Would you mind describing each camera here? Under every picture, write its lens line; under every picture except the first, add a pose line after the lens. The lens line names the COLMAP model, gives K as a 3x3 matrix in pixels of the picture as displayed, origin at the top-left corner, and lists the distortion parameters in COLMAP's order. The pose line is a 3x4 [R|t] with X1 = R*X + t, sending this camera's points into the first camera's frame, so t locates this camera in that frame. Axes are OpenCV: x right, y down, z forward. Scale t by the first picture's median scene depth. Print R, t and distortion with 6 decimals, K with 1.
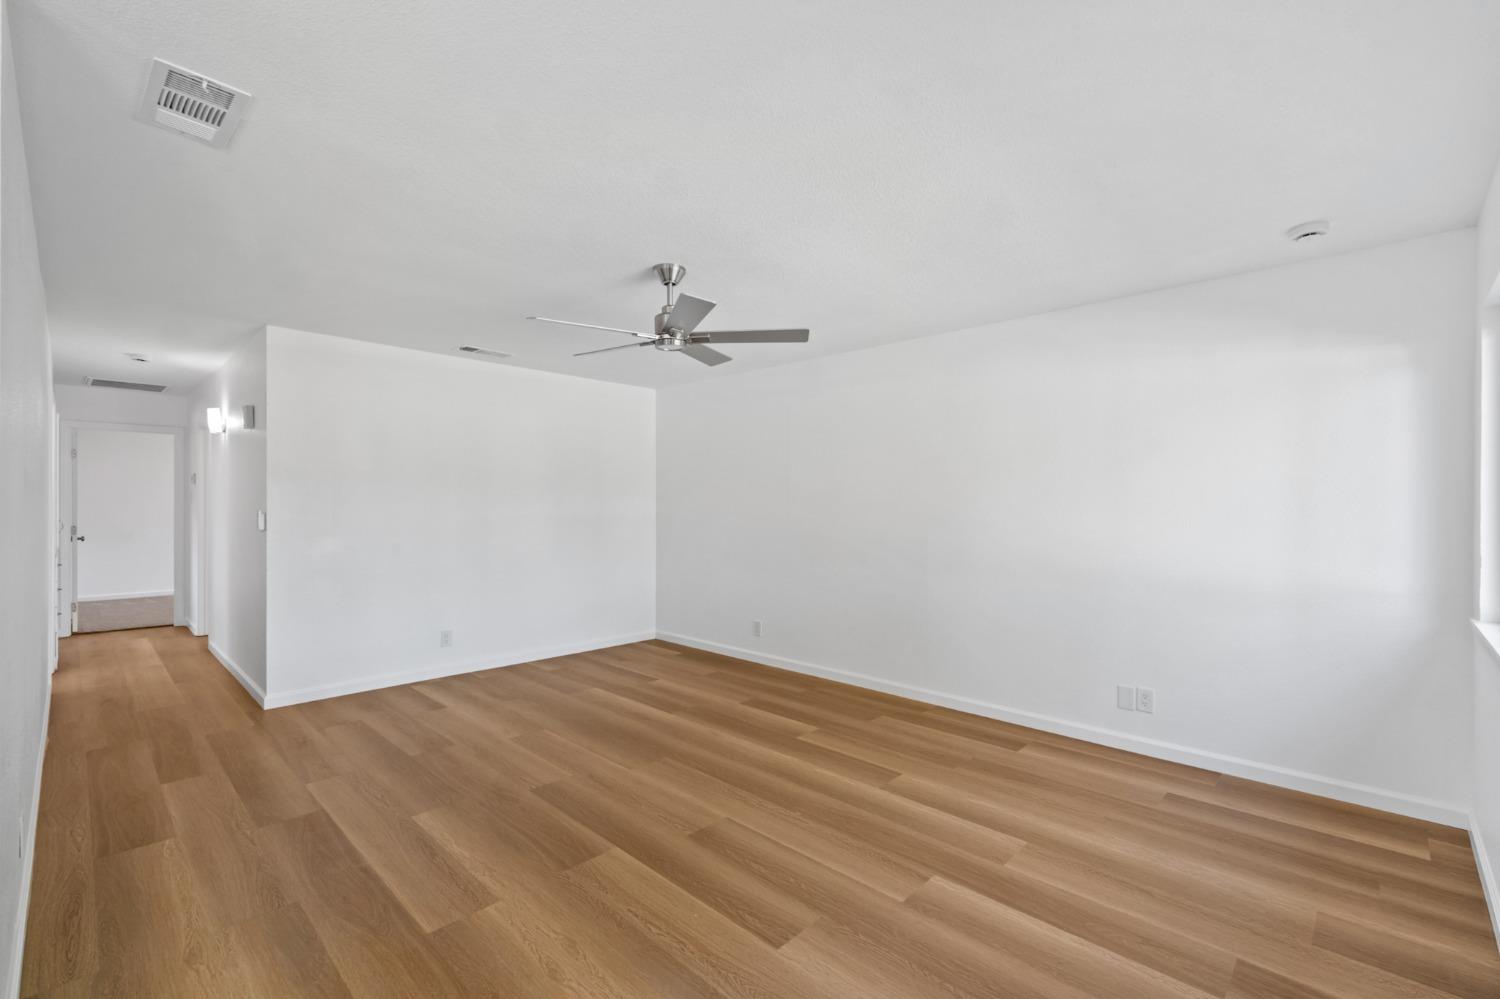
lens RADIAL K [[654.8, 0, 760.6], [0, 654.8, 501.5], [0, 0, 1]] dist [0.005318, 0.000887]
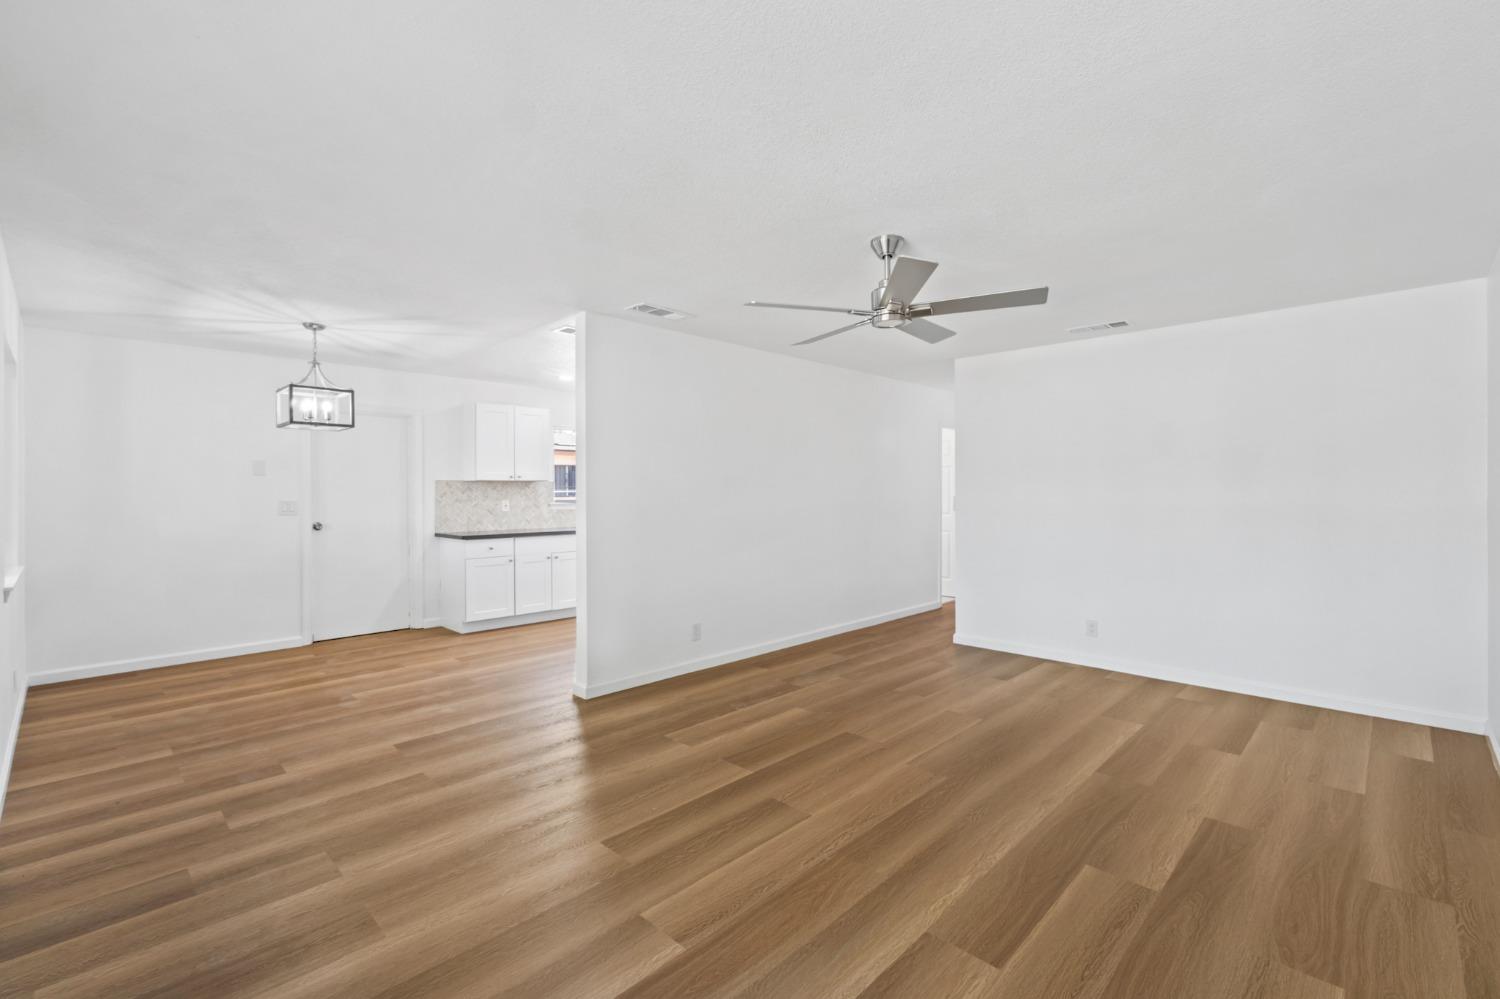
lens RADIAL K [[654.8, 0, 761.0], [0, 654.8, 500.5], [0, 0, 1]] dist [0.005318, 0.000887]
pose [[-0.022016, 0.005373, -0.999743, 0.860113], [0.011562, 0.999920, 0.005119, 0.013481], [0.999691, -0.011447, -0.022077, 0.902562]]
